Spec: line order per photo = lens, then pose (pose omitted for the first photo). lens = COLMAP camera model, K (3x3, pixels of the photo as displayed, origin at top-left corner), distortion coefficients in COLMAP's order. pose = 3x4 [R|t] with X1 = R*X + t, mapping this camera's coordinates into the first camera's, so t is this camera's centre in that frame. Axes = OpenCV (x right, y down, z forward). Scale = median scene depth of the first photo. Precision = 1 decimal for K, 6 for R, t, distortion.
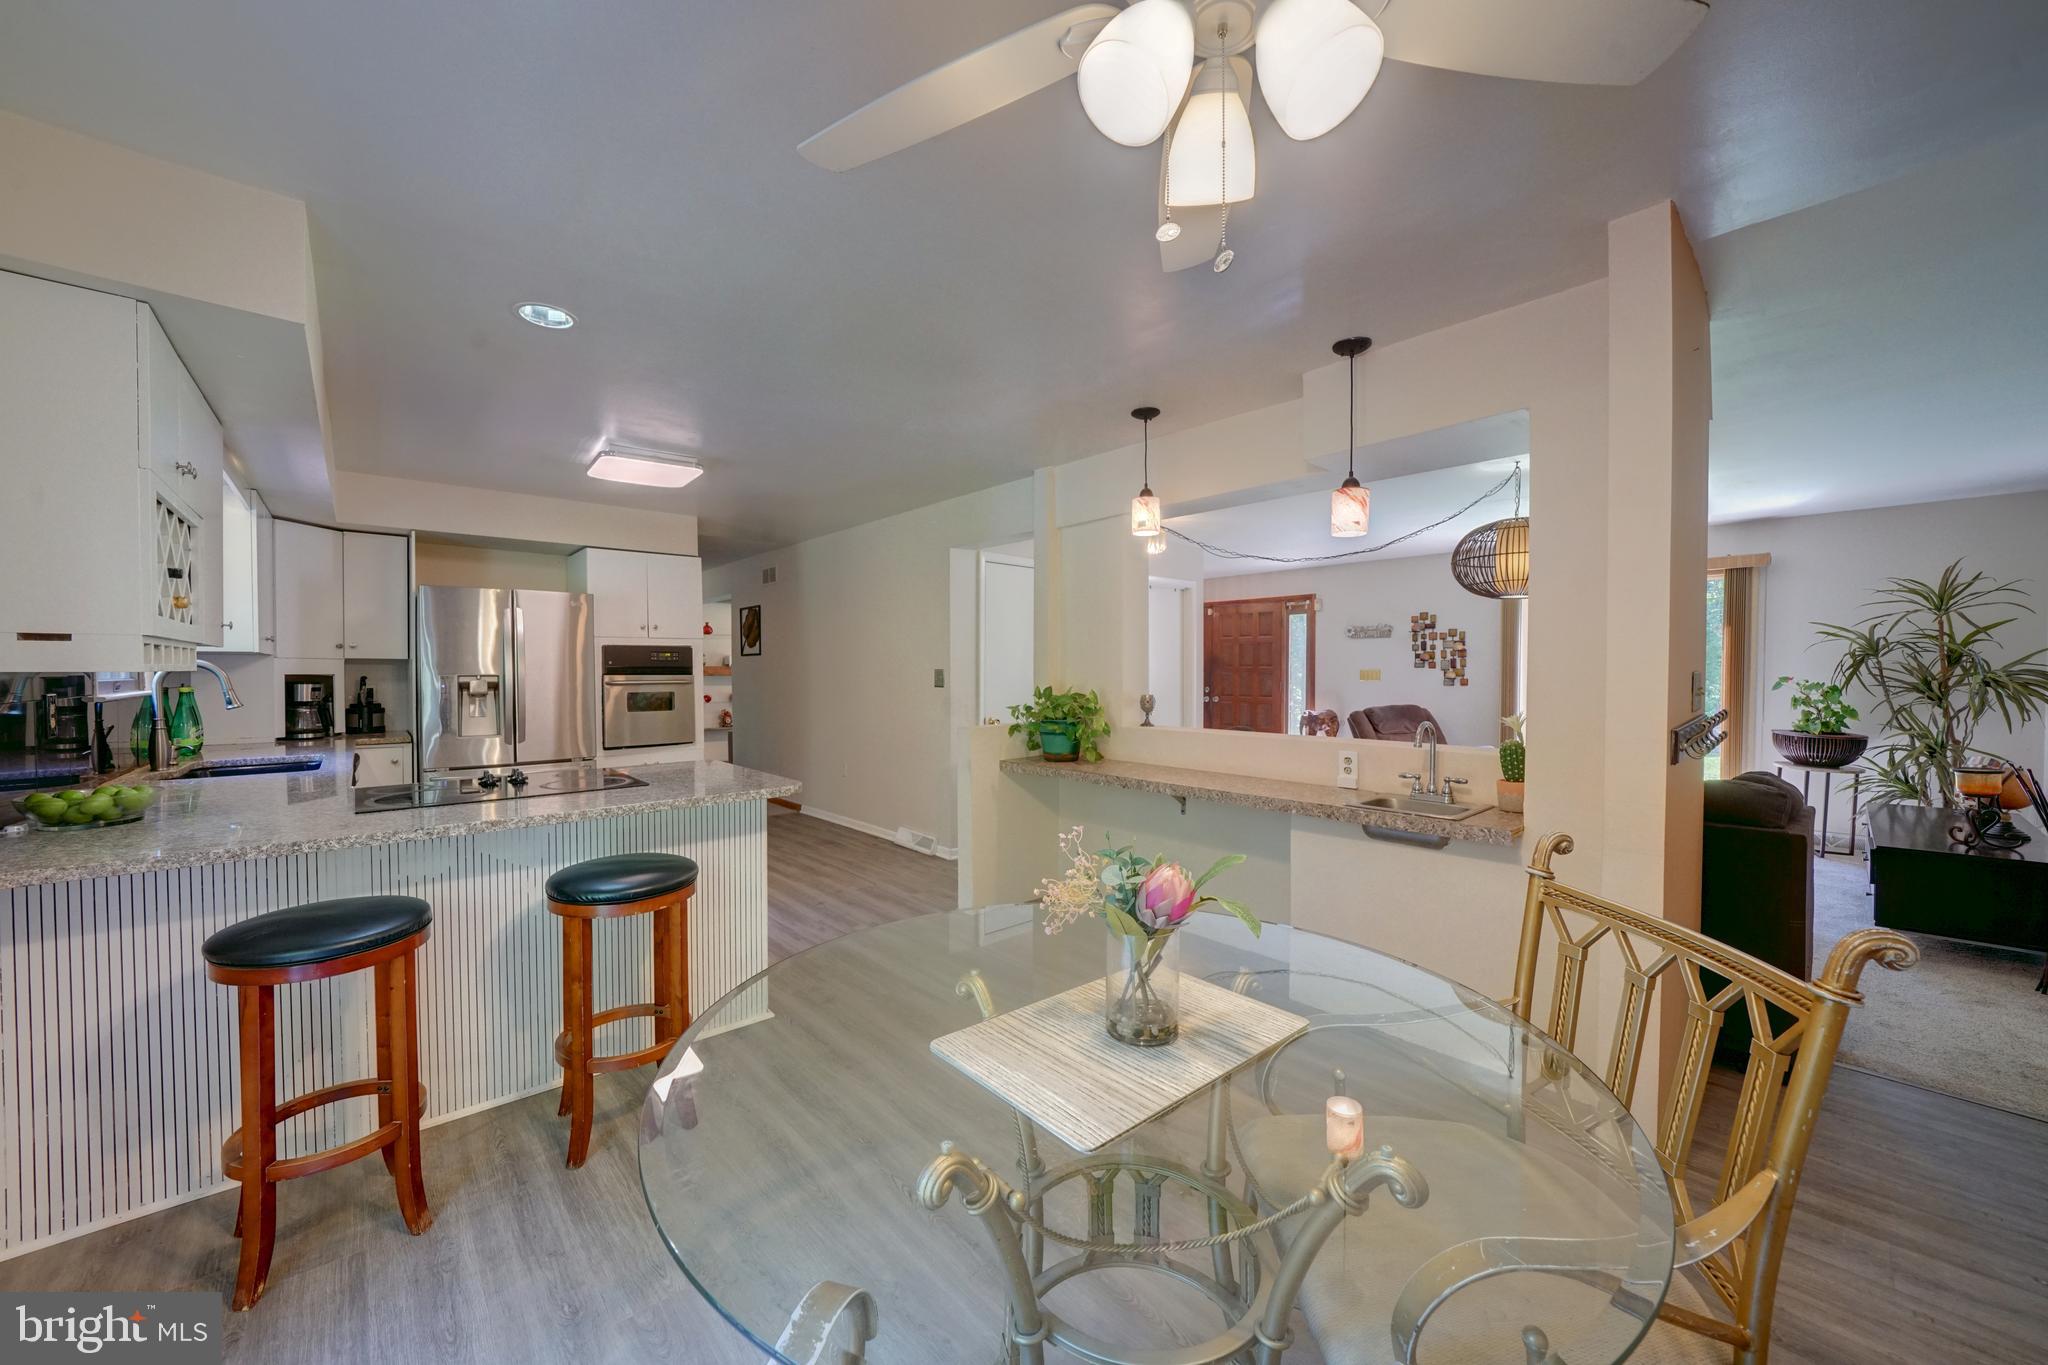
lens RADIAL K [[746.0, 0, 1015.5], [0, 746.0, 685.0], [0, 0, 1]] dist [-0.020563, 0.003144]
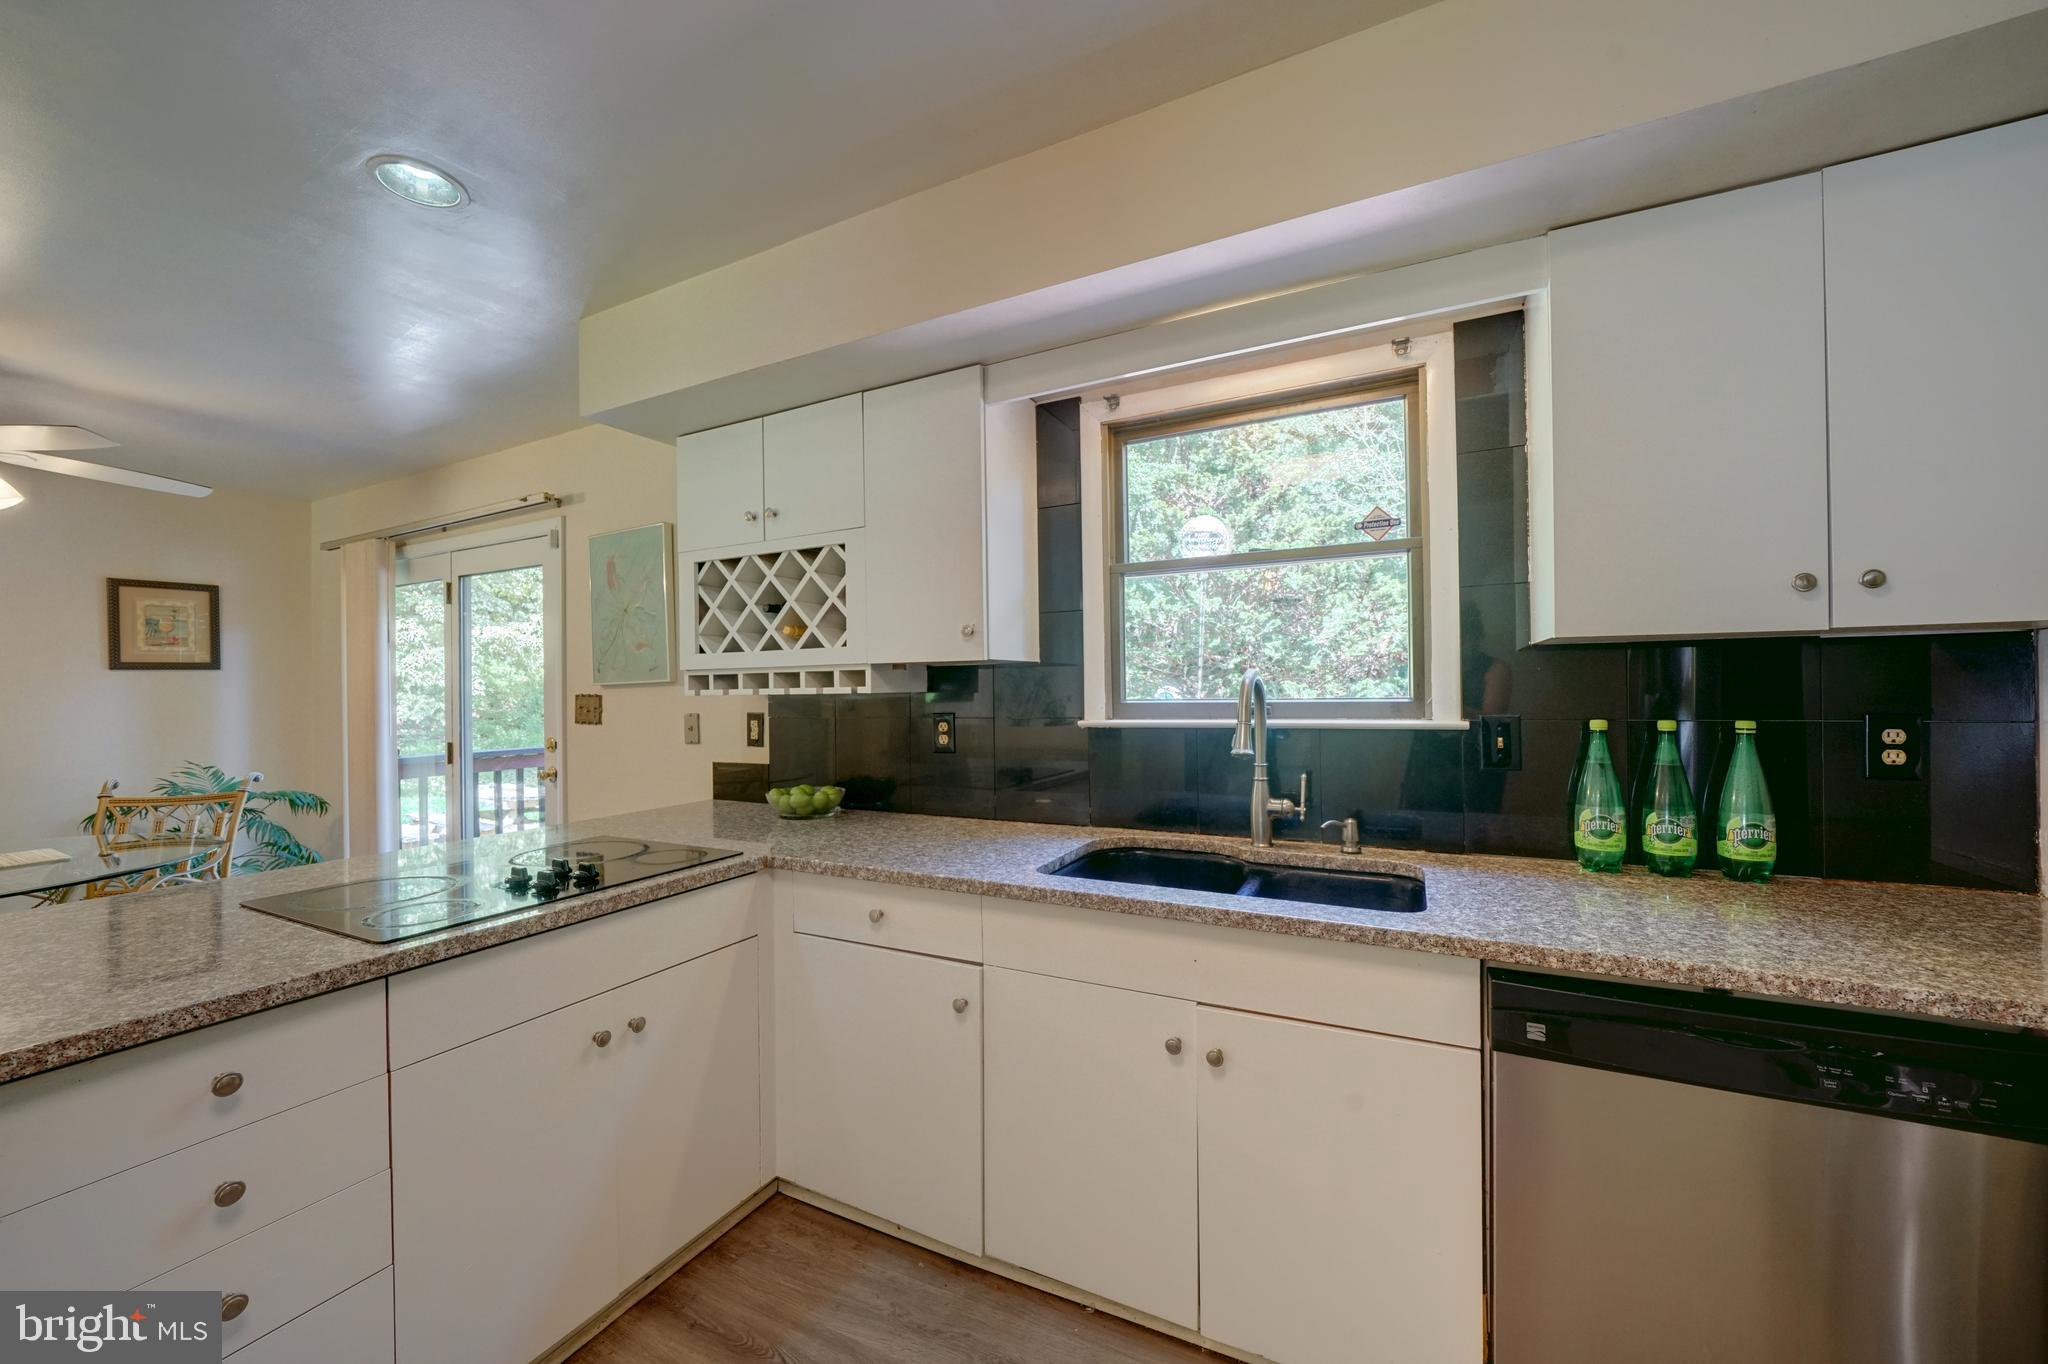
lens RADIAL K [[762.2, 0, 1015.6], [0, 762.2, 687.4], [0, 0, 1]] dist [-0.012630, 0.000233]
pose [[-0.931650, 0.012753, -0.363134, -0.419566], [0.007339, 0.999840, 0.016283, -0.018143], [0.363284, 0.012505, -0.931595, 0.872661]]
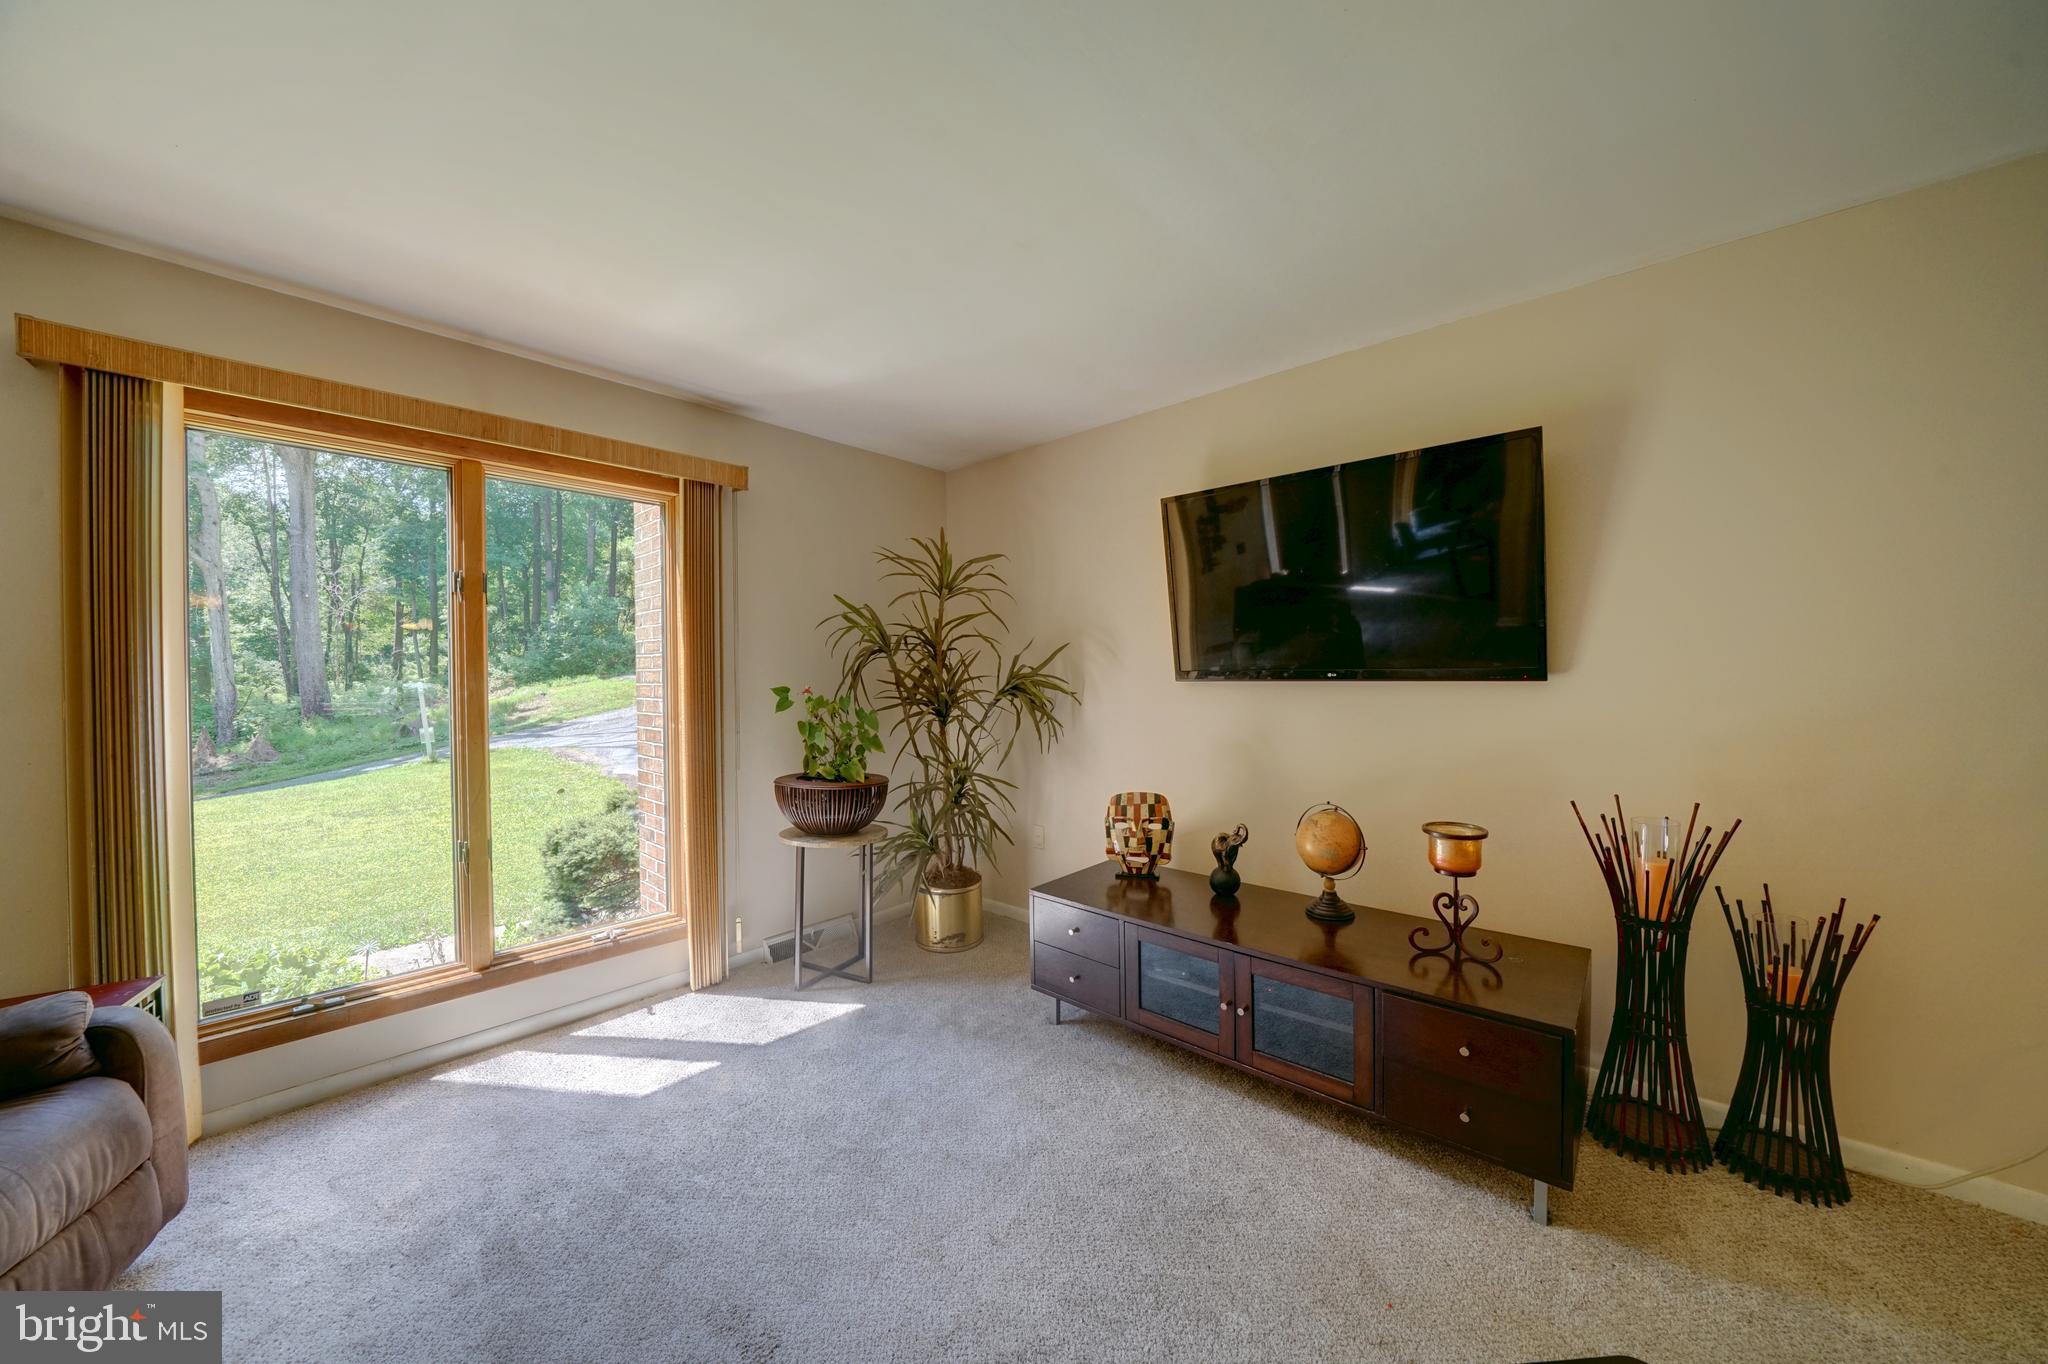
lens RADIAL K [[706.5, 0, 1016.5], [0, 706.5, 684.7], [0, 0, 1]] dist [-0.025945, 0.002271]
pose [[-0.107531, -0.008872, 0.994162, 0.507687], [0.030730, 0.999453, 0.012243, -0.015392], [-0.993727, 0.031867, -0.107200, 0.924751]]
